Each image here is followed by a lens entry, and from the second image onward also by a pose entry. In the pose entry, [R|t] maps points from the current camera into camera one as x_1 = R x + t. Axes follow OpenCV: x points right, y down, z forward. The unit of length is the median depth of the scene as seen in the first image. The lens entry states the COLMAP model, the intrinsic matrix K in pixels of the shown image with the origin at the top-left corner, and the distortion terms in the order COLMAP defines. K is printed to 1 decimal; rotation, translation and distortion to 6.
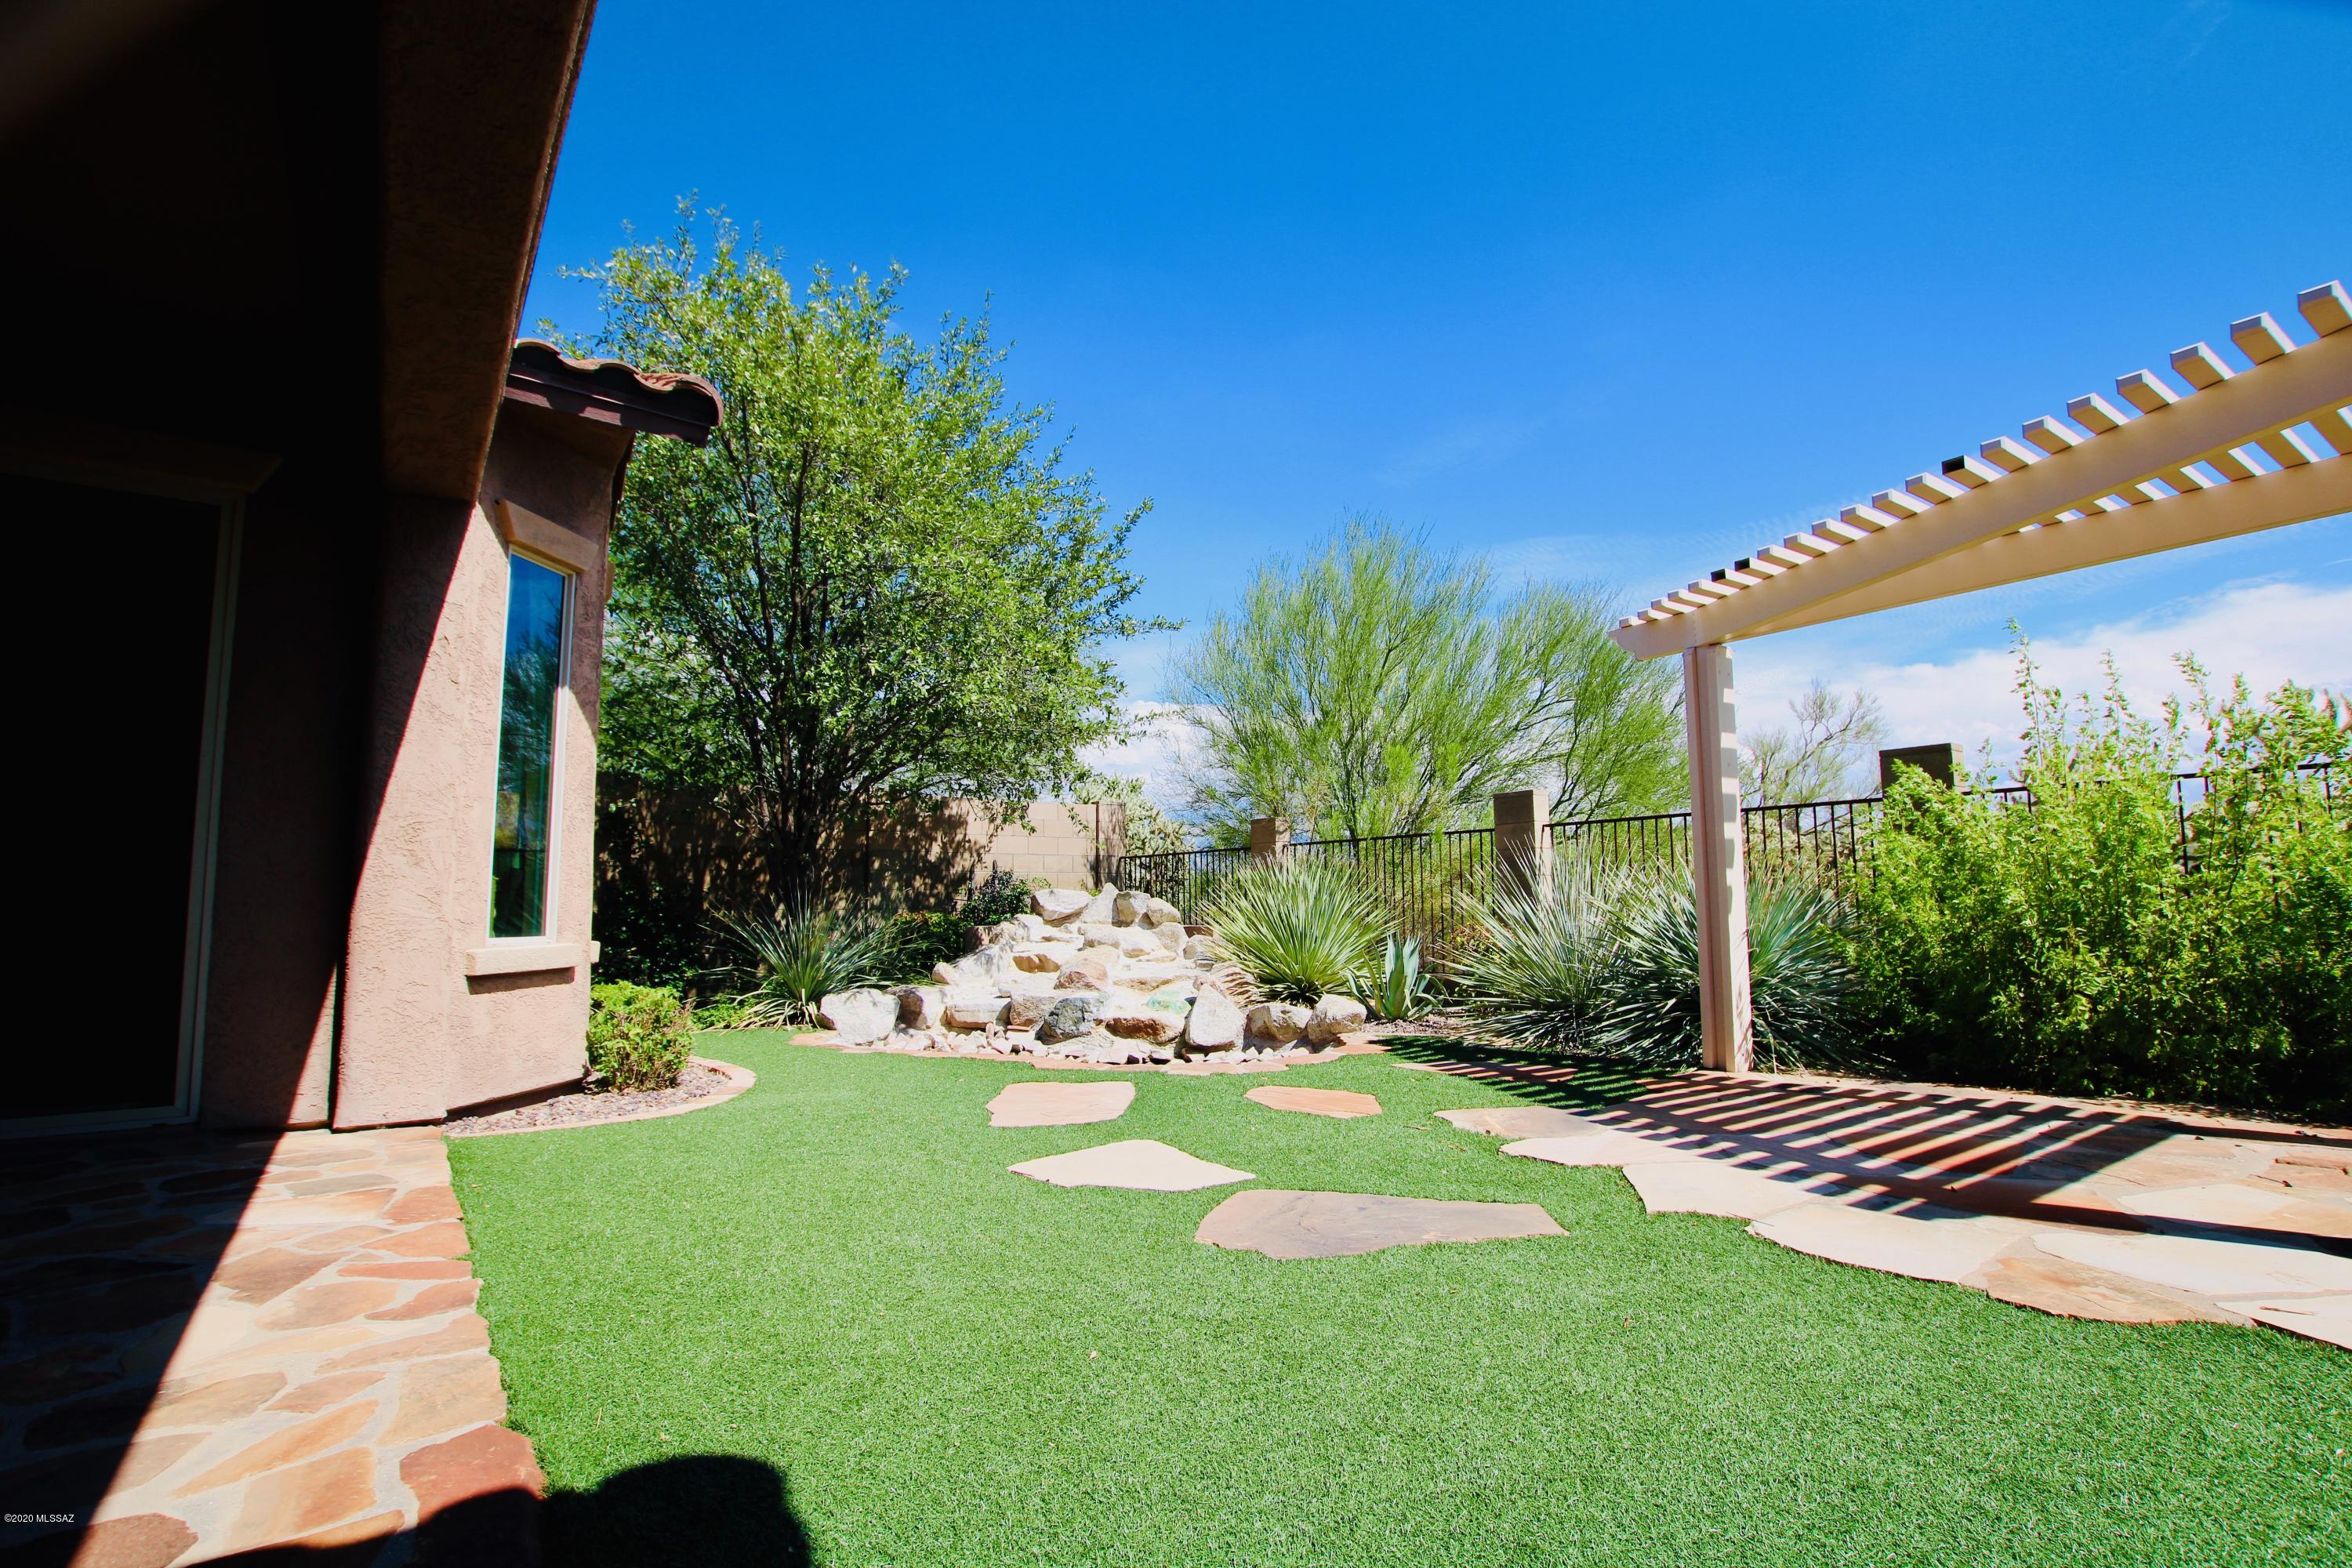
lens RADIAL K [[1069.6, 0, 1172.3], [0, 1069.6, 818.9], [0, 0, 1]] dist [0.000667, 0.000114]
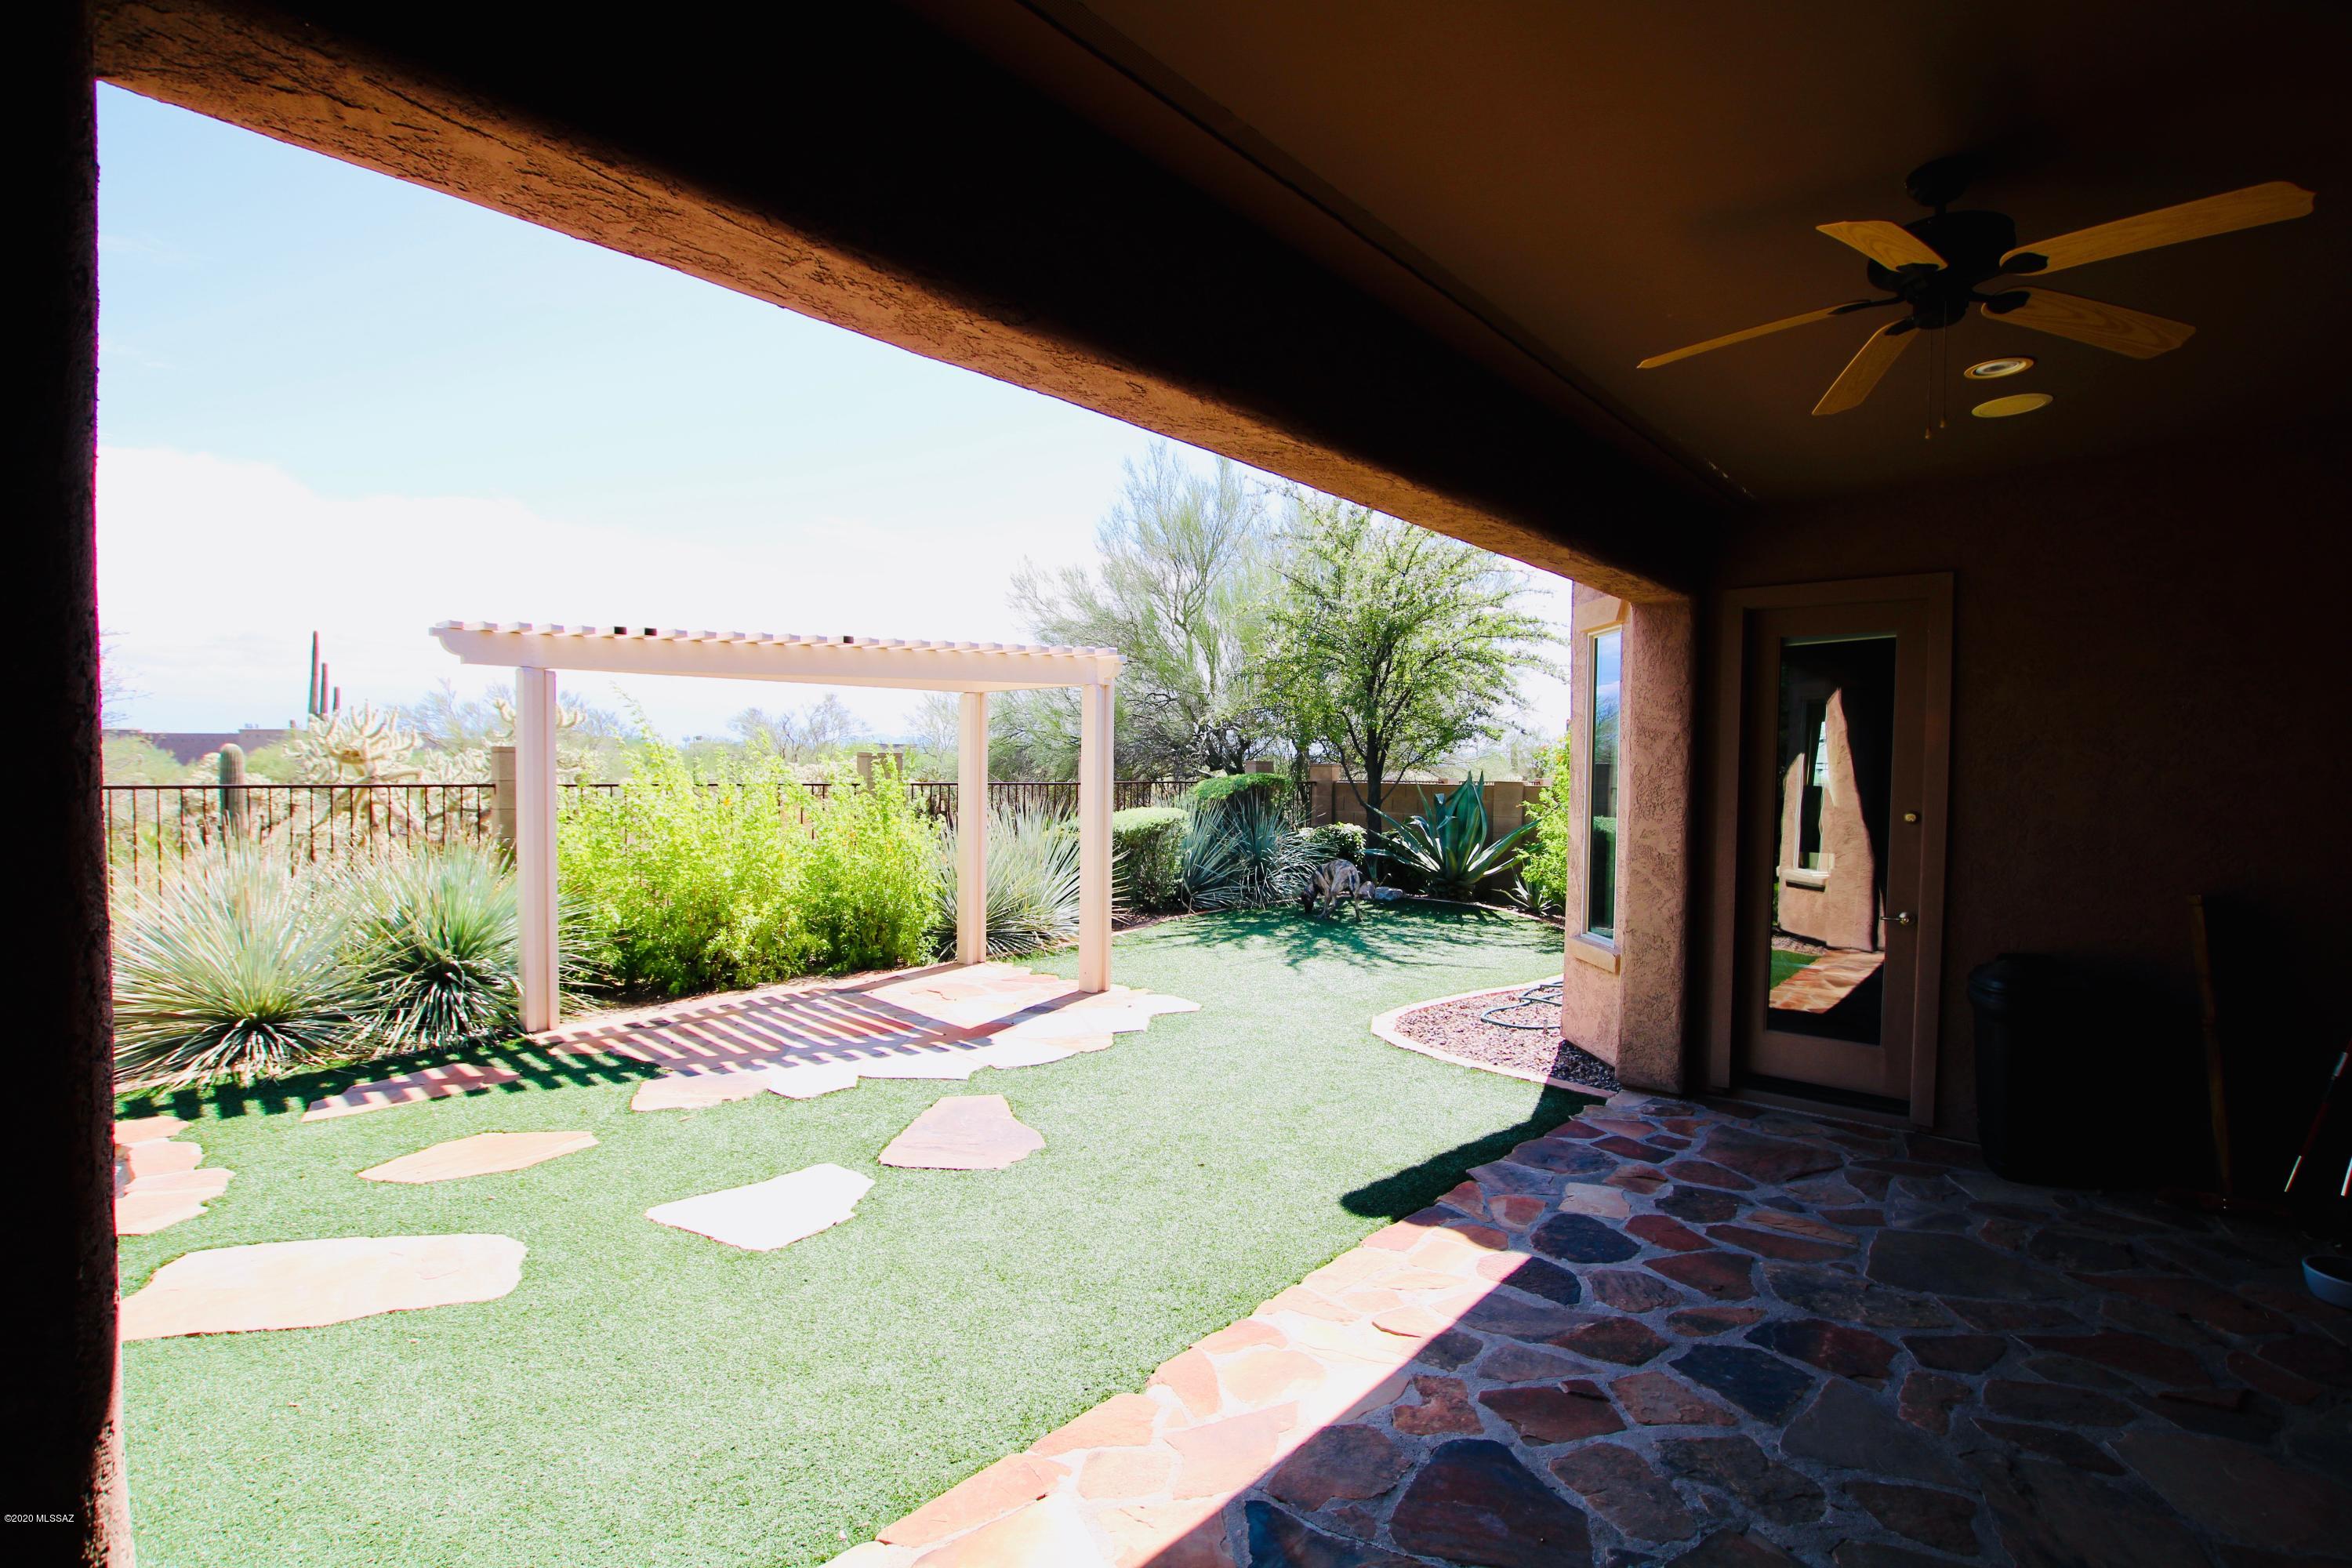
lens RADIAL K [[1069.6, 0, 1172.3], [0, 1069.6, 818.9], [0, 0, 1]] dist [0.000667, 0.000114]
pose [[-0.191751, -0.036677, 0.980758, -1.614721], [-0.091906, 0.995581, 0.019263, -0.180676], [-0.977131, -0.086444, -0.194275, 1.152331]]
